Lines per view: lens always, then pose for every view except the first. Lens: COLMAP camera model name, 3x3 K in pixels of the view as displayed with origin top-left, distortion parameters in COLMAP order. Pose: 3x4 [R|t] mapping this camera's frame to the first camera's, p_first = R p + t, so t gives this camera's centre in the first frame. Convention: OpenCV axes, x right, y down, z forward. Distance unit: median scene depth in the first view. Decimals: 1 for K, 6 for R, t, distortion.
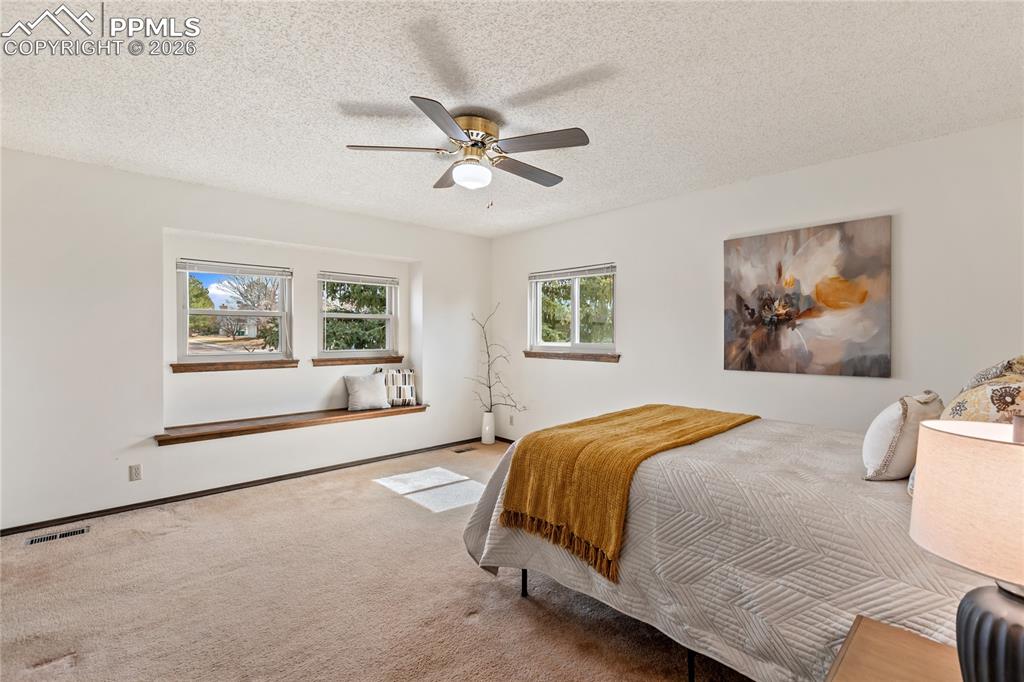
lens RADIAL K [[463.2, 0, 516.9], [0, 463.2, 340.9], [0, 0, 1]] dist [0.006085, -0.000081]
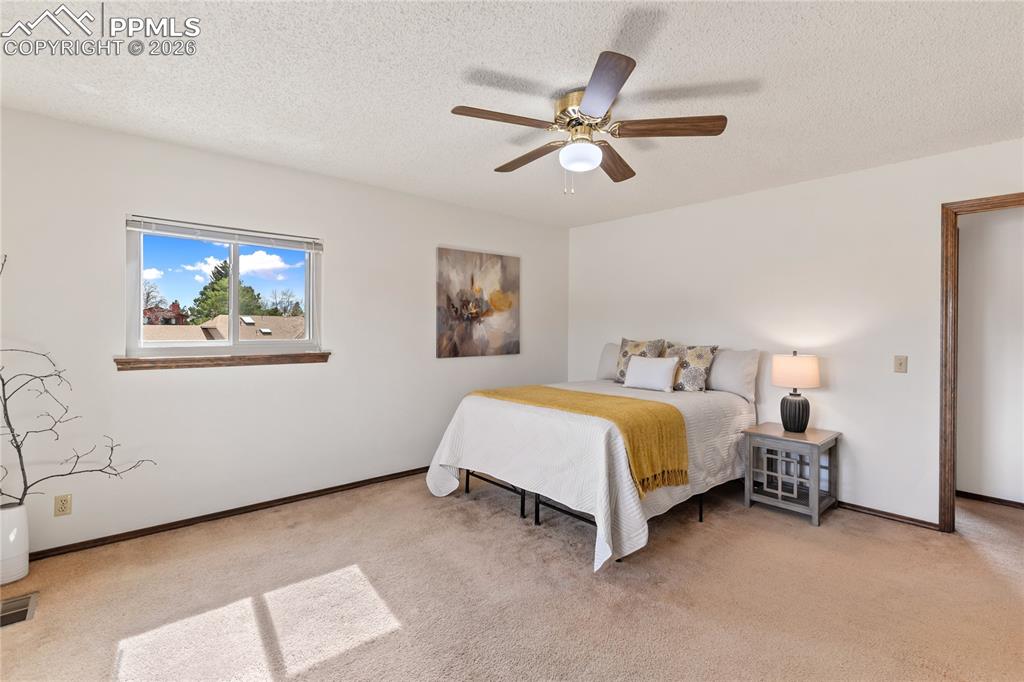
lens RADIAL K [[463.2, 0, 511.8], [0, 463.2, 330.4], [0, 0, 1]] dist [0.006085, -0.000081]
pose [[0.051123, -0.004677, 0.998681, -0.754287], [0.011793, 0.999922, 0.004079, -0.010947], [-0.998623, 0.011569, 0.051174, 0.811128]]
